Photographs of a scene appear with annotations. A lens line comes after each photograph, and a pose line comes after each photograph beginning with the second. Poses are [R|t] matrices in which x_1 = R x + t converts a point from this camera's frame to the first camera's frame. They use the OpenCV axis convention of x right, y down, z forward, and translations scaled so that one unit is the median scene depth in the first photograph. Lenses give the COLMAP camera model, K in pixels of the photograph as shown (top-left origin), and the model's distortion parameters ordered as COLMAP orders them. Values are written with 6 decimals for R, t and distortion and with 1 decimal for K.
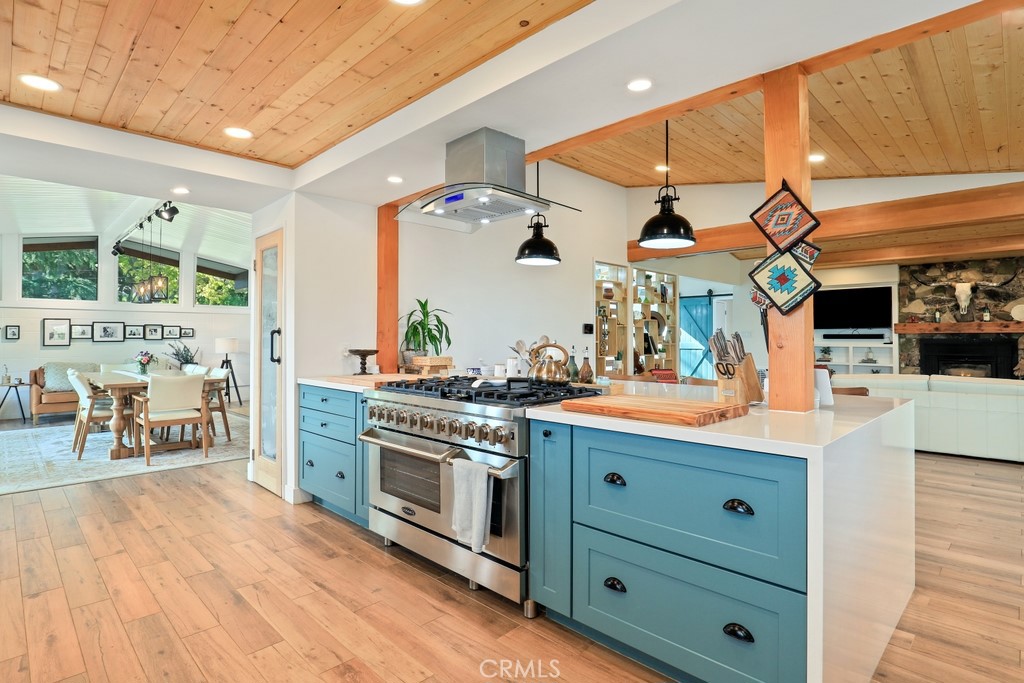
lens RADIAL K [[518.2, 0, 516.7], [0, 518.2, 324.6], [0, 0, 1]] dist [-0.016732, -0.000771]
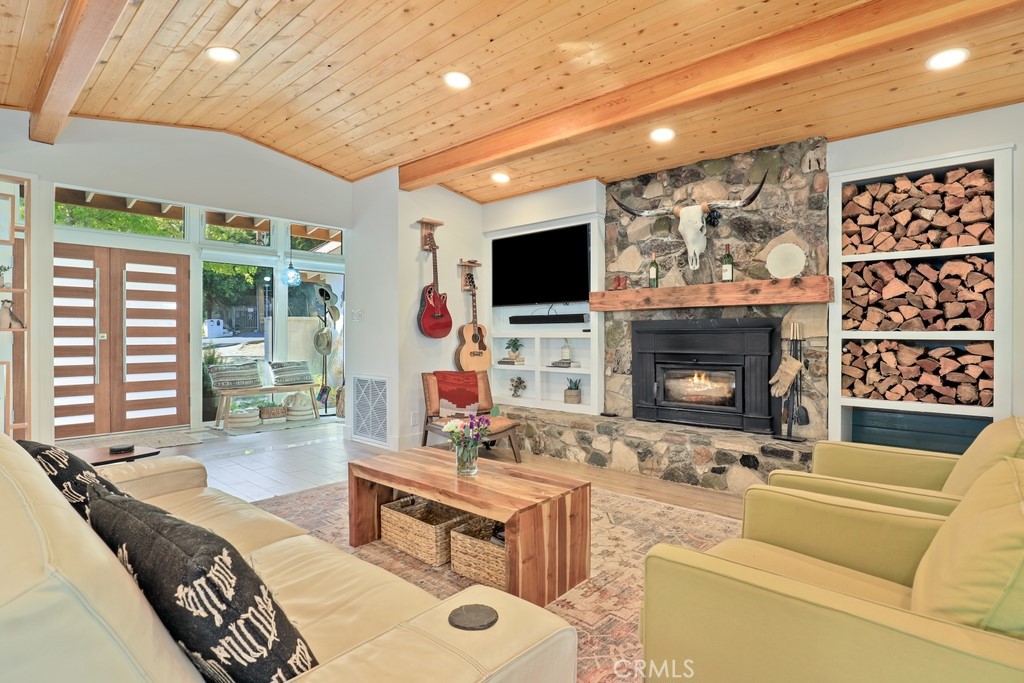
lens RADIAL K [[526.0, 0, 510.3], [0, 526.0, 339.0], [0, 0, 1]] dist [-0.021902, -0.001221]
pose [[0.999057, -0.002059, 0.043374, 0.646763], [0.000696, 0.999506, 0.031406, 0.029406], [-0.043417, -0.031346, 0.998565, 0.477334]]
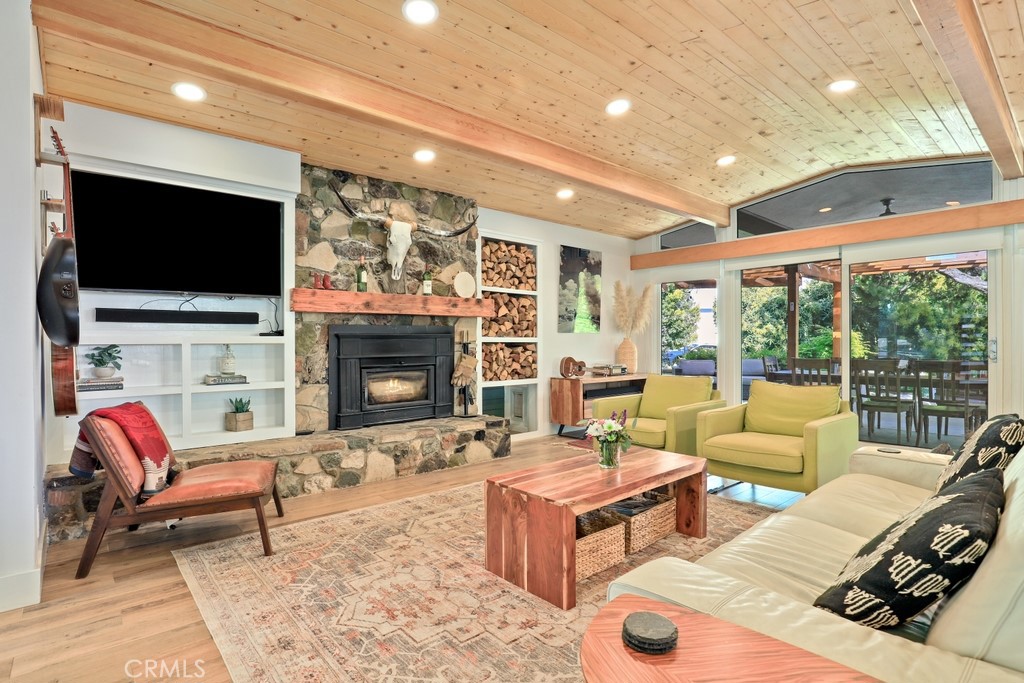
lens RADIAL K [[518.2, 0, 512.6], [0, 518.2, 340.6], [0, 0, 1]] dist [-0.016732, -0.000771]
pose [[0.073838, -0.003089, 0.997265, 0.323074], [-0.021502, 0.999758, 0.004689, 0.037092], [-0.997038, -0.021789, 0.073754, 0.802245]]
